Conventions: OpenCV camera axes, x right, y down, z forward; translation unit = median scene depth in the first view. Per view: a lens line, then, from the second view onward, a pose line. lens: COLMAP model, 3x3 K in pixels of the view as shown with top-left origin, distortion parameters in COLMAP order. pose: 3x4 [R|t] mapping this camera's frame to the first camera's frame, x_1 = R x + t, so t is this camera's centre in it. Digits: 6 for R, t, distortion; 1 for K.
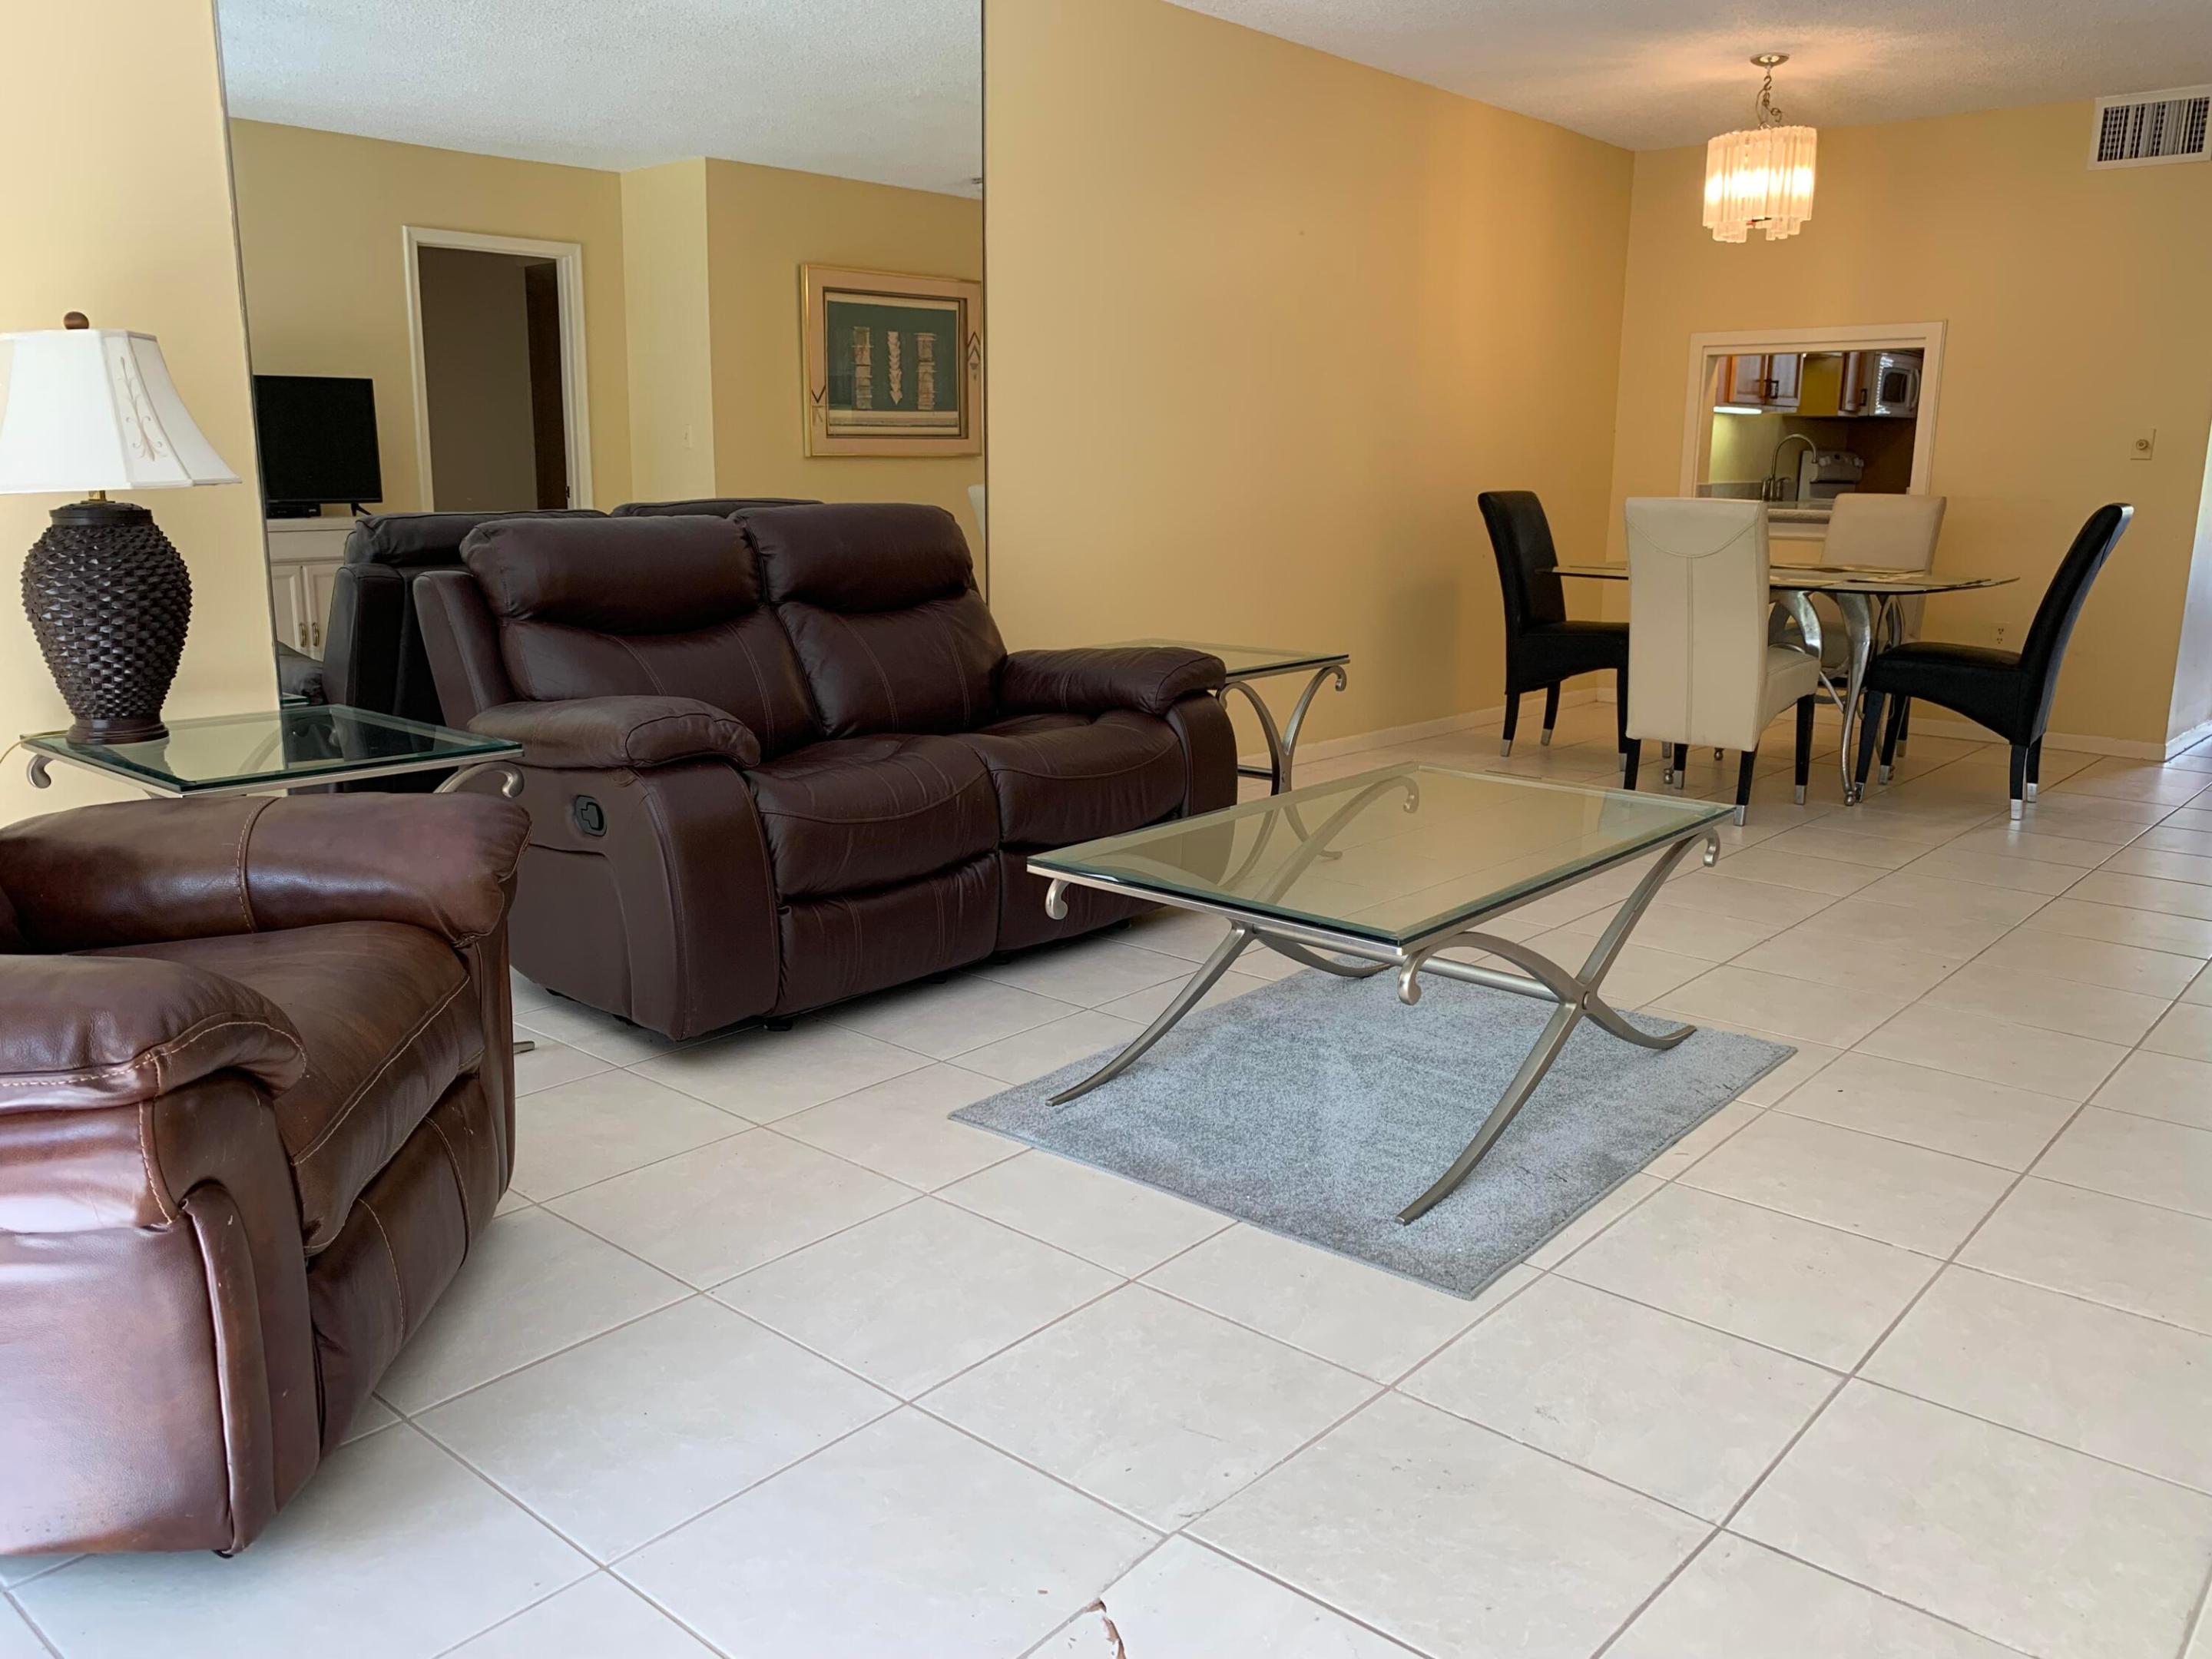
lens RADIAL K [[1714.1, 0, 1106.0], [0, 1714.1, 829.5], [0, 0, 1]] dist [0.007316, -0.002748]
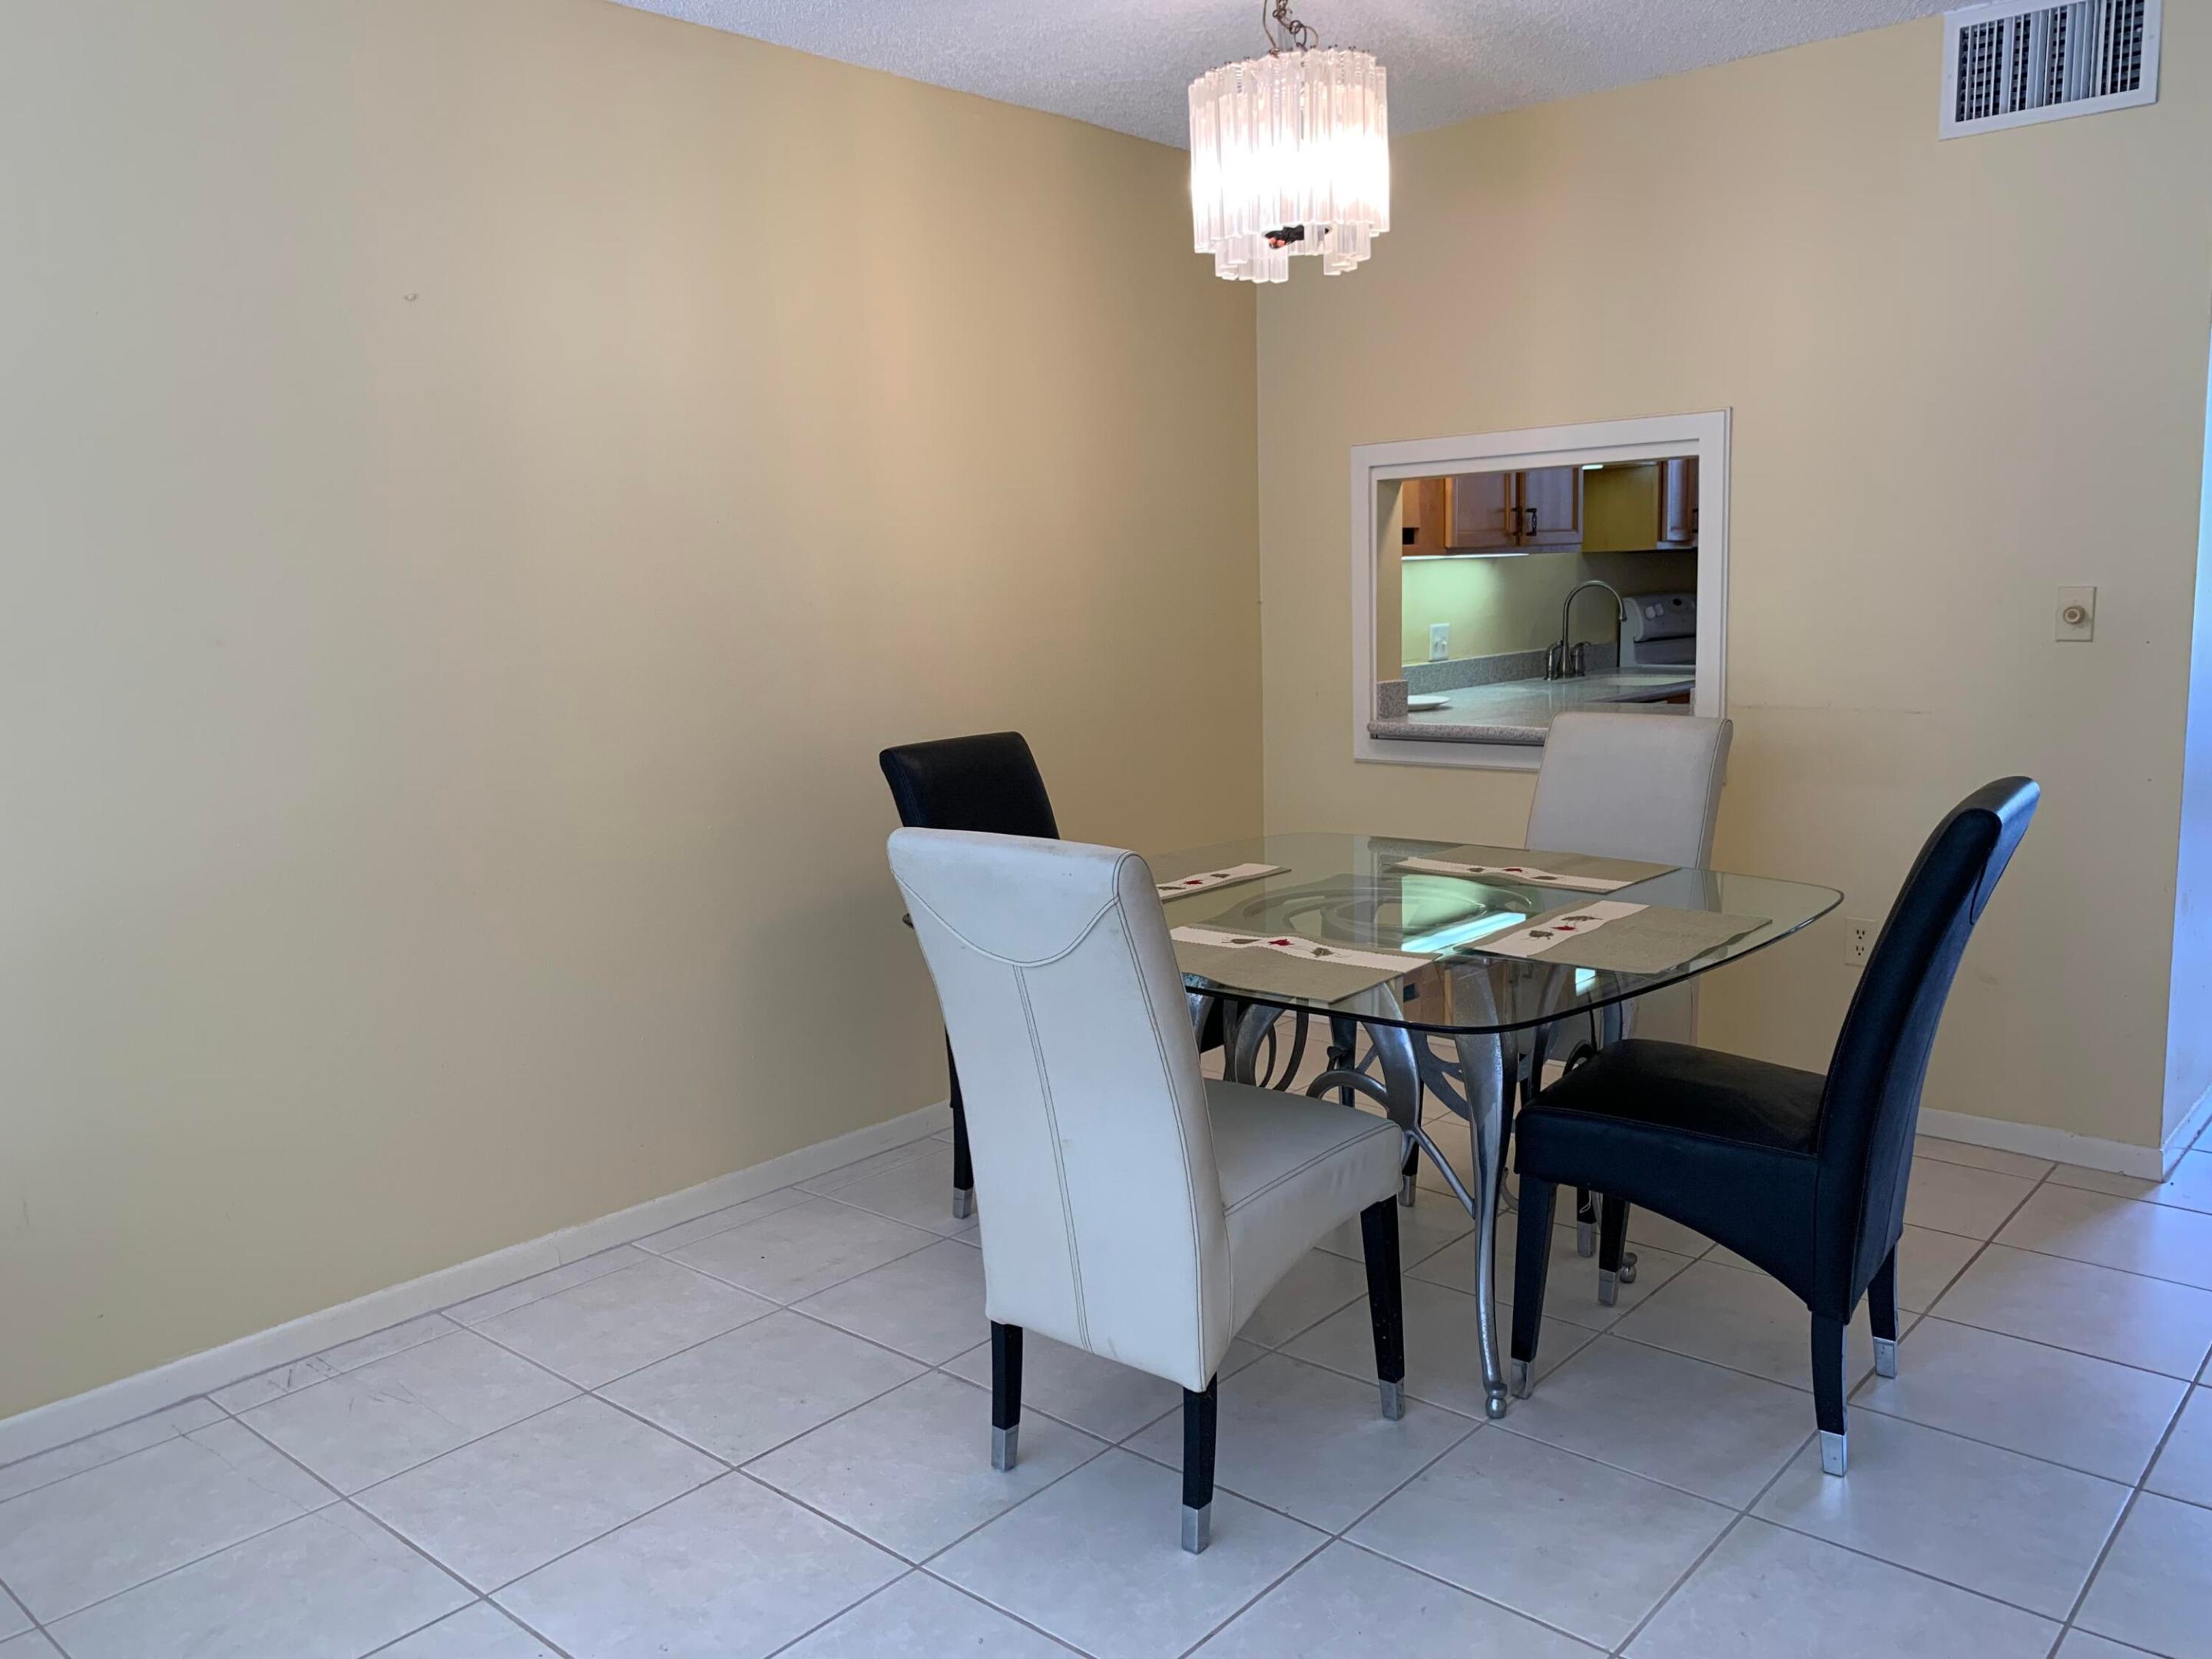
lens RADIAL K [[1702.3, 0, 1106.0], [0, 1702.3, 829.5], [0, 0, 1]] dist [0.003573, 0.003303]
pose [[0.999110, -0.040735, -0.010933, 0.297506], [0.039930, 0.997033, -0.065811, -0.132254], [0.013581, 0.065315, 0.997772, 0.456598]]
